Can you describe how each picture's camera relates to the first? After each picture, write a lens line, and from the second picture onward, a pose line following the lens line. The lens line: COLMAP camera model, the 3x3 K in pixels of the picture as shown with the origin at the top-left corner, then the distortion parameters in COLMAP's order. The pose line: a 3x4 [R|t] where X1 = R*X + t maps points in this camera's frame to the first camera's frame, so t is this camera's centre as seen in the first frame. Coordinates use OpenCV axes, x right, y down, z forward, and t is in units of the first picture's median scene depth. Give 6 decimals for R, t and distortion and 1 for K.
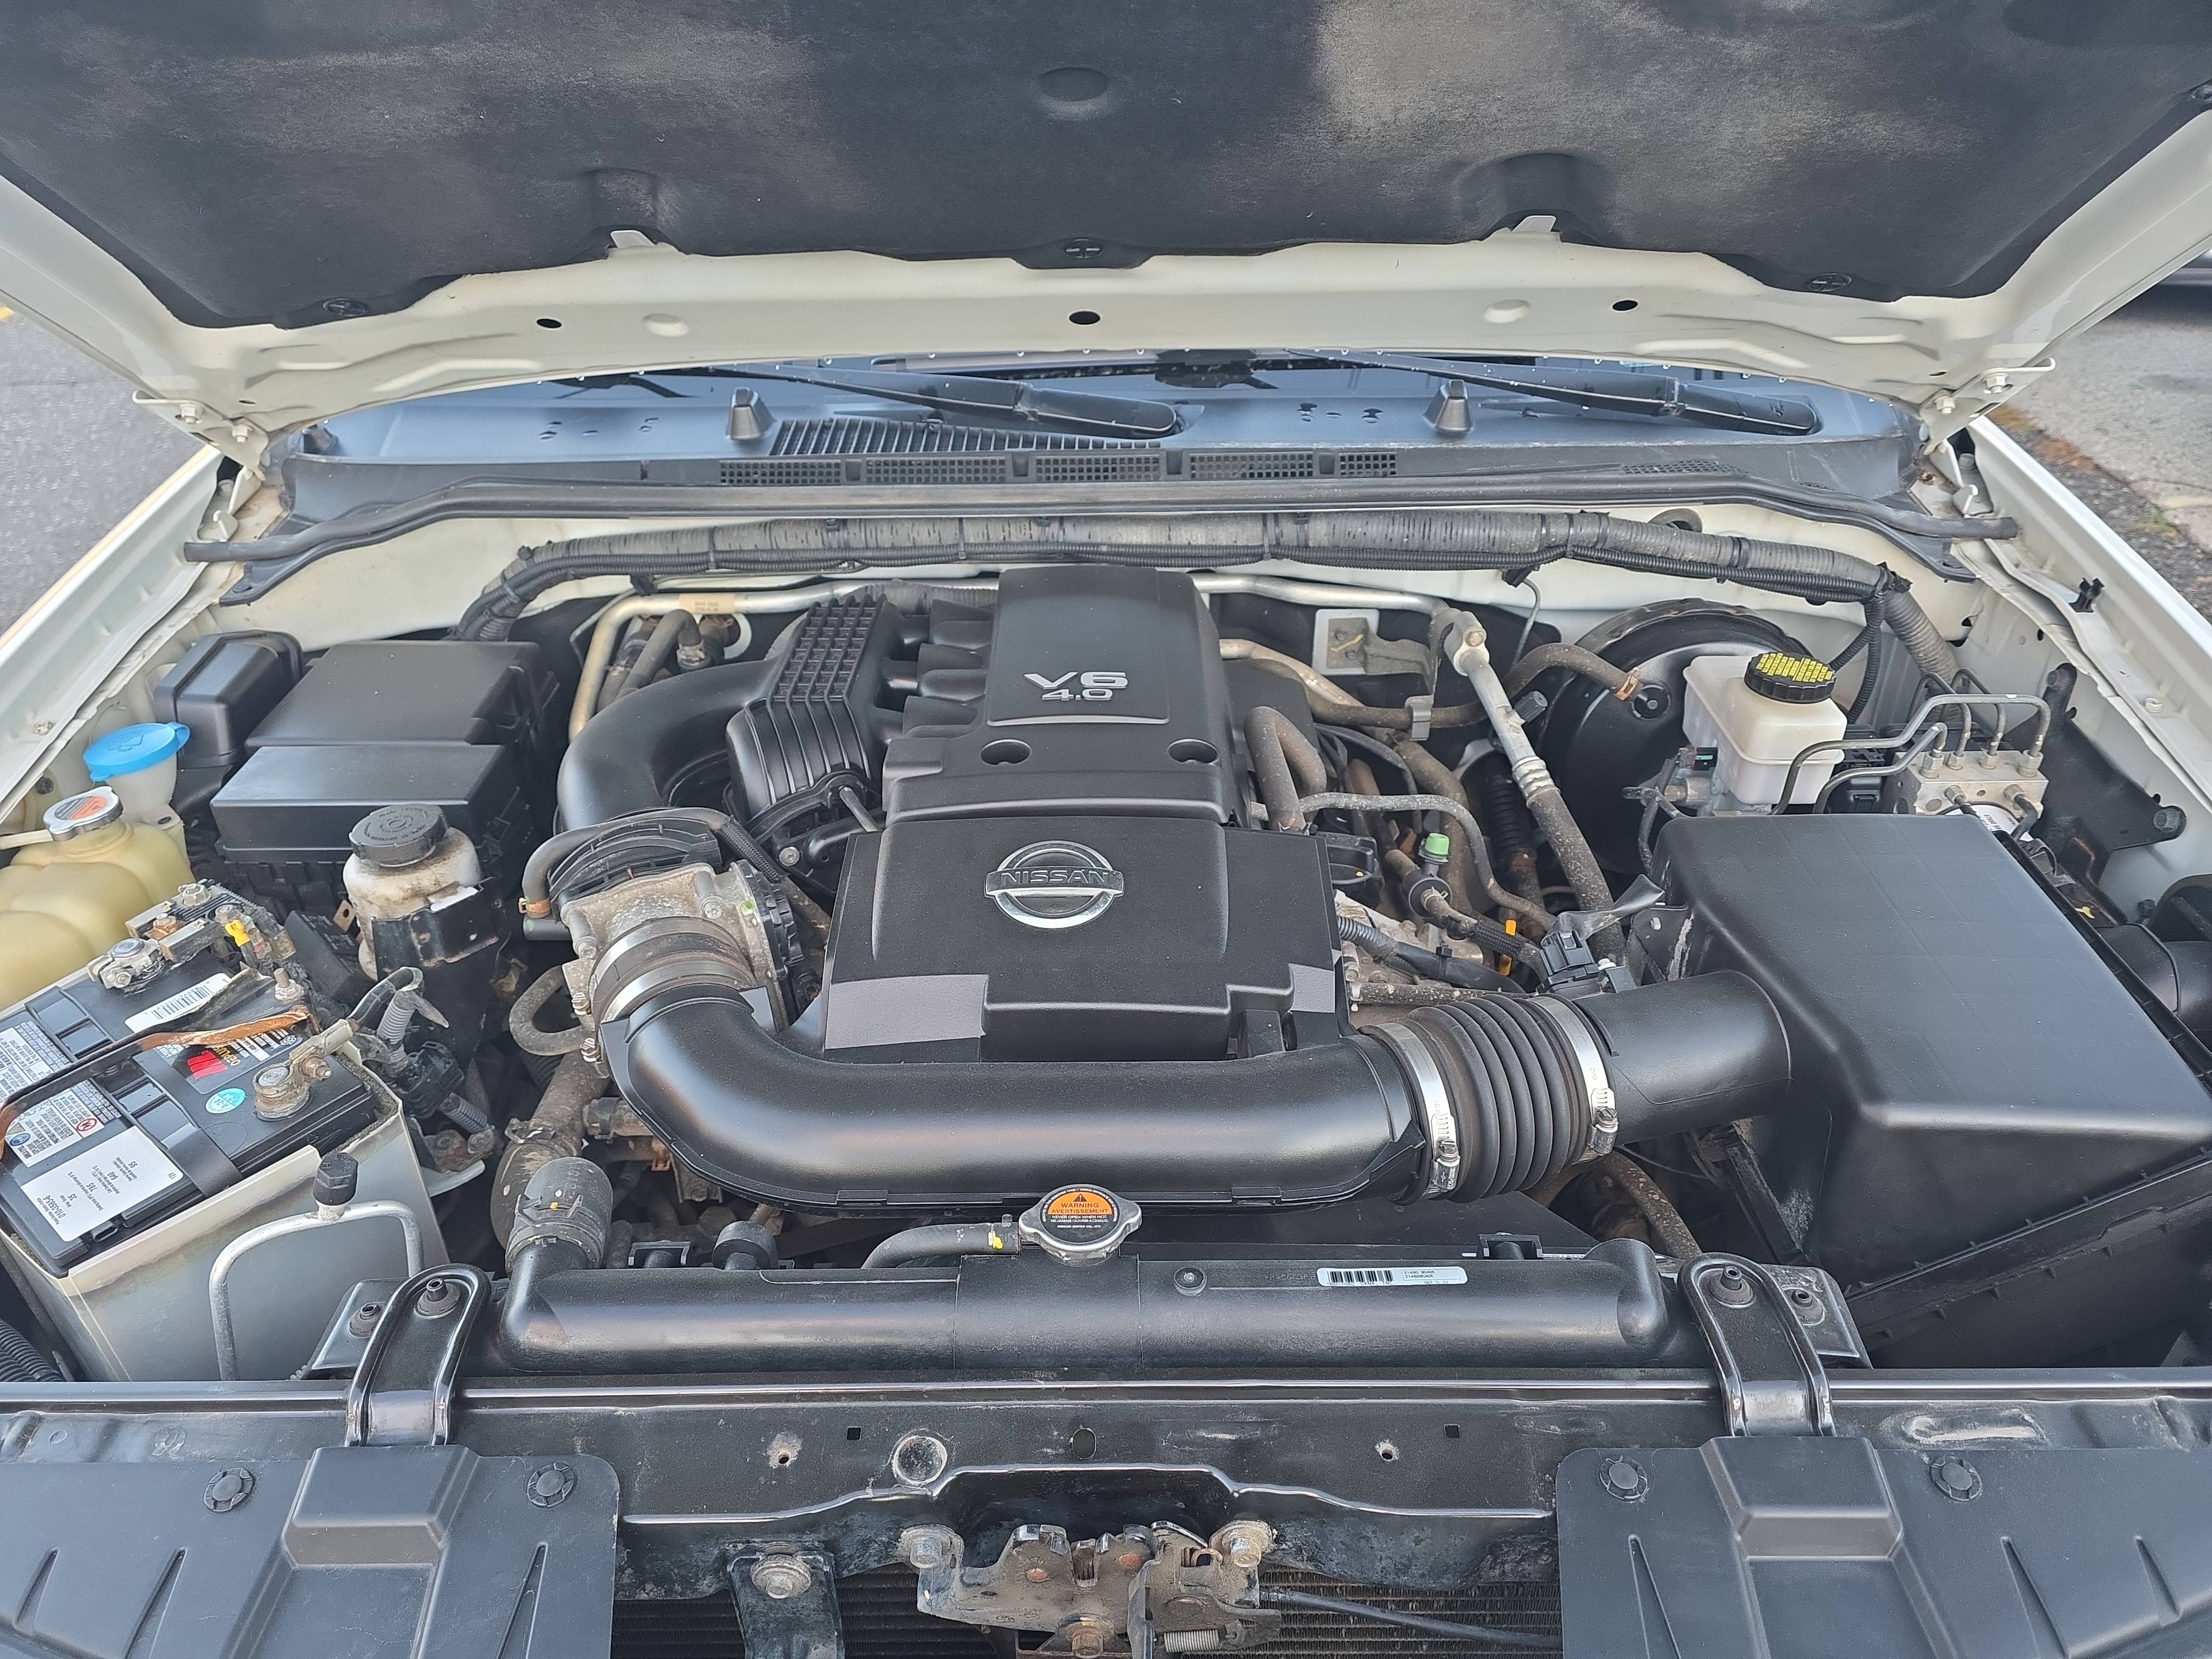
lens RADIAL K [[1463.5, 0, 1106.9], [0, 1463.5, 860.5], [0, 0, 1]] dist [0.070631, -0.085132]
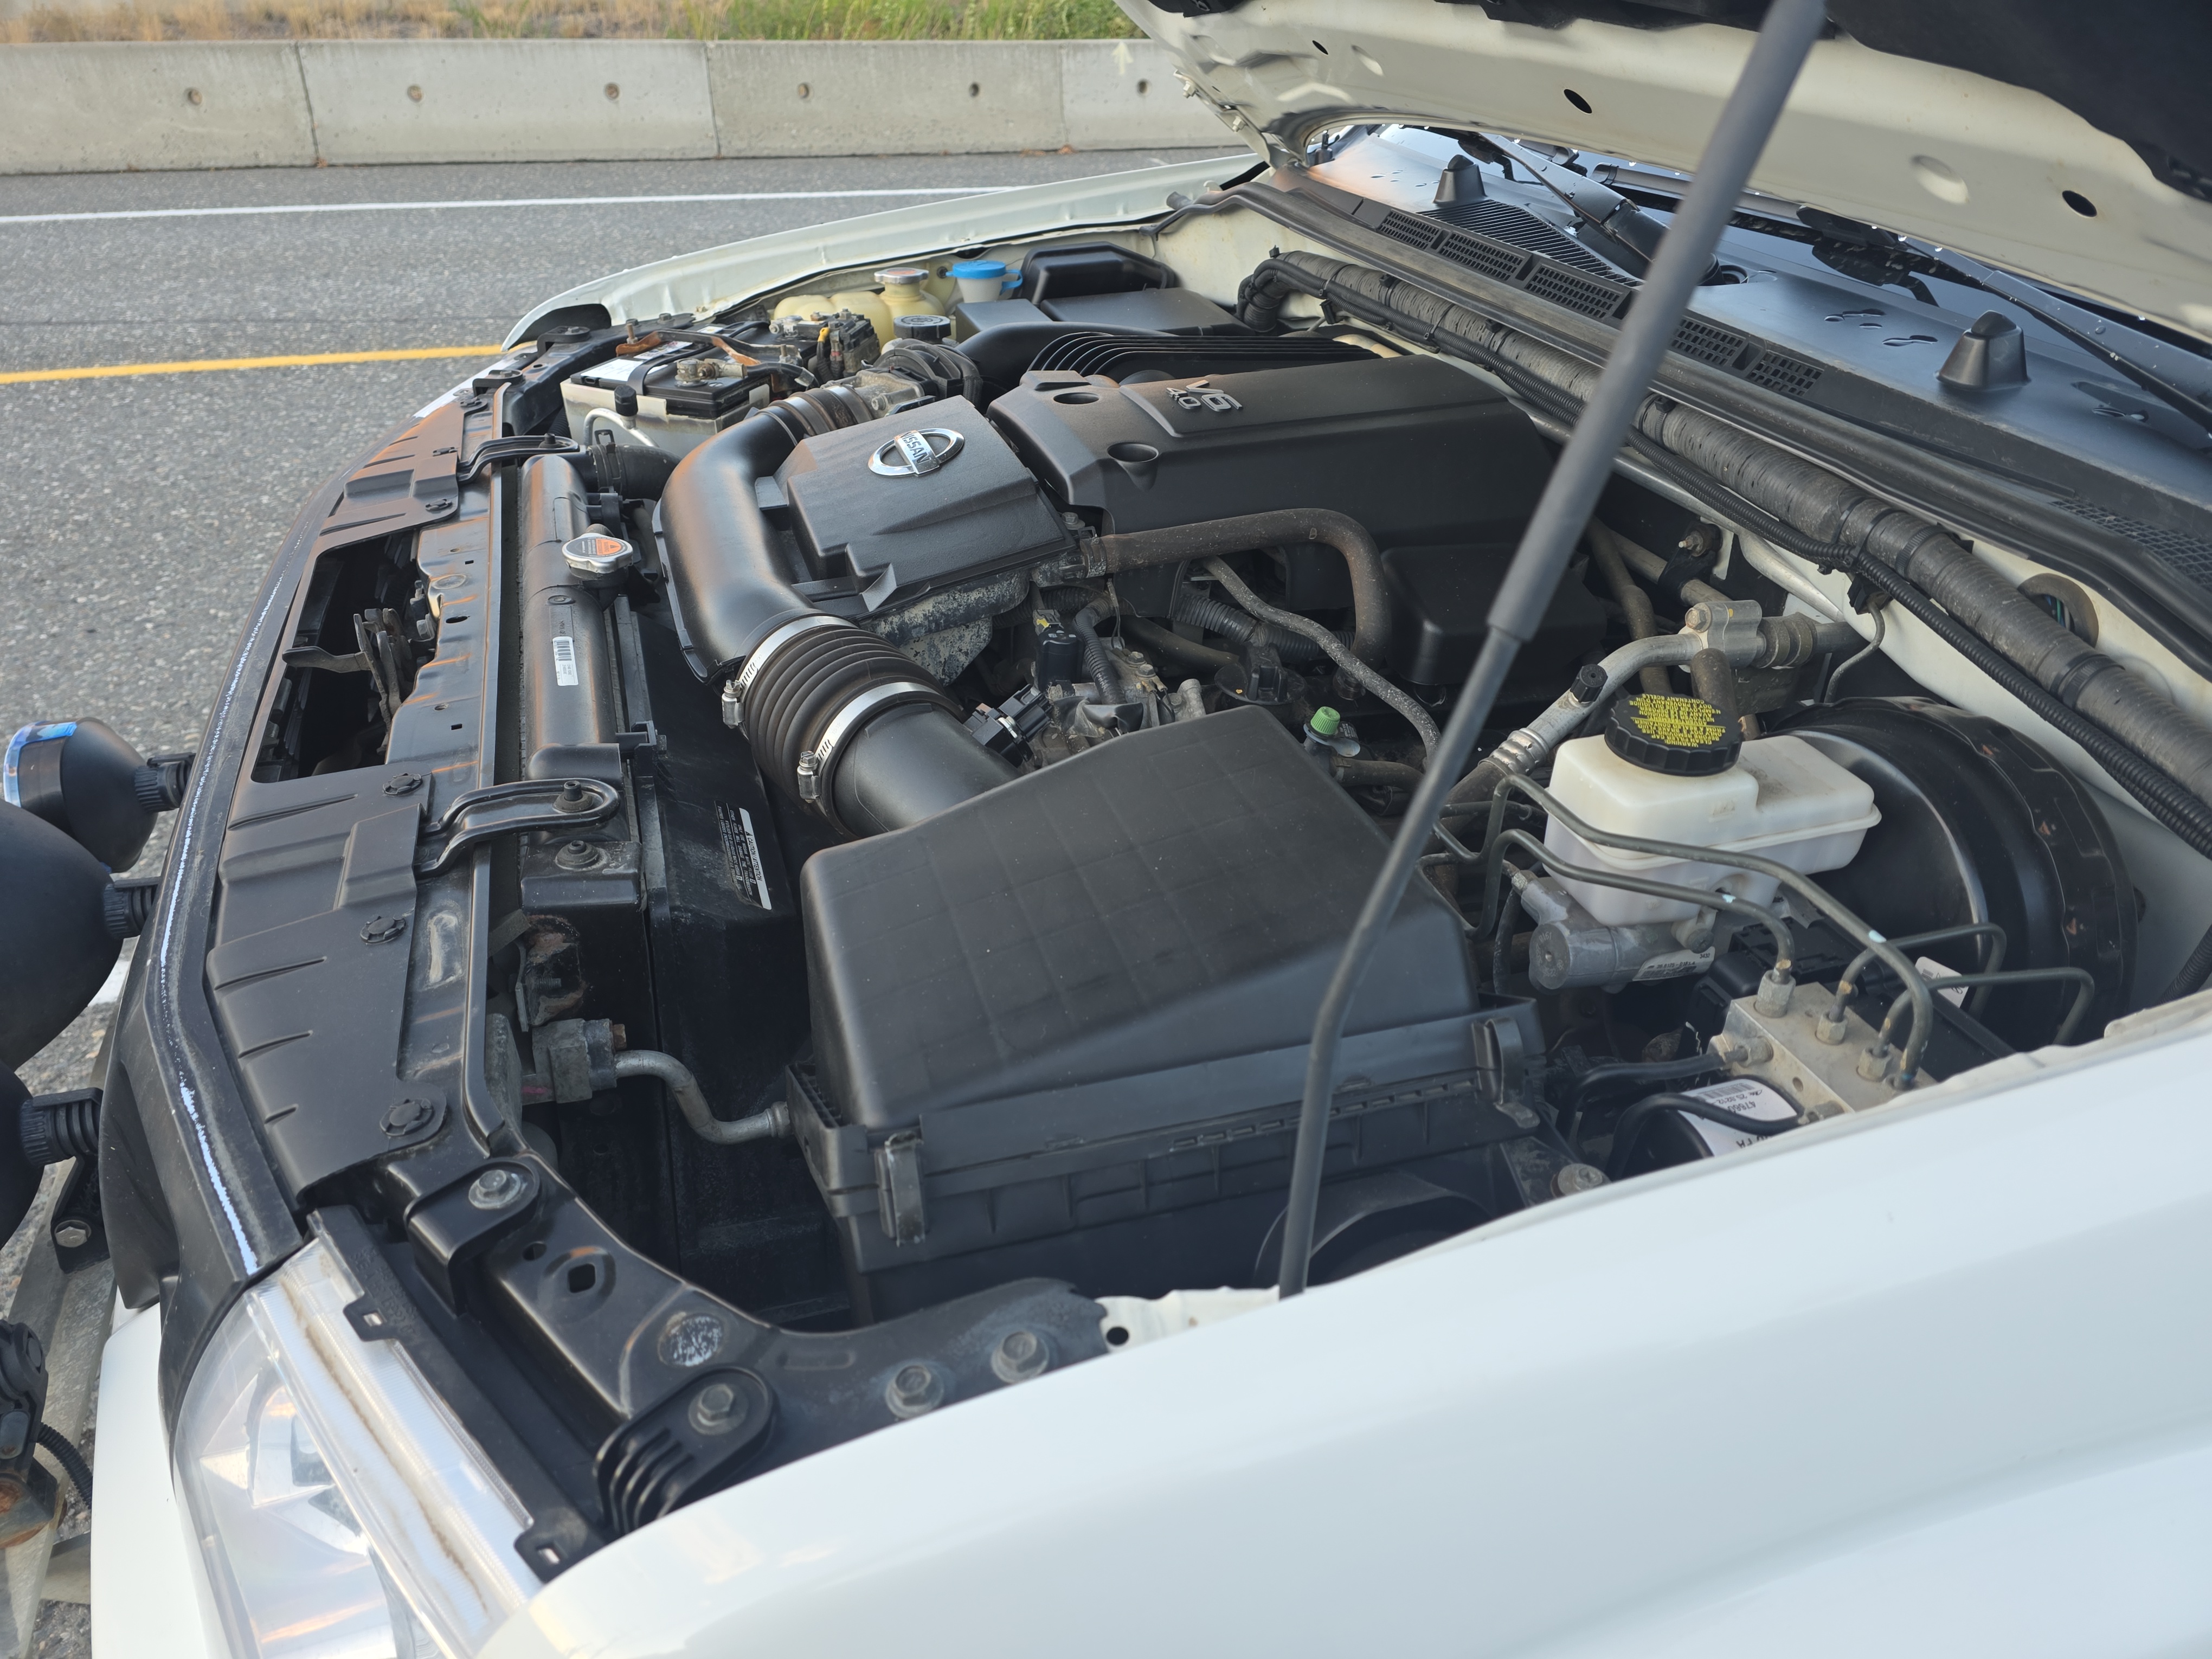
lens RADIAL K [[1475.6, 0, 1092.6], [0, 1475.6, 868.7], [0, 0, 1]] dist [0.017911, 0.000860]
pose [[0.320397, 0.540706, -0.777806, 0.790971], [-0.534582, 0.781056, 0.322759, -0.128902], [0.782028, 0.312390, 0.539300, 0.399278]]
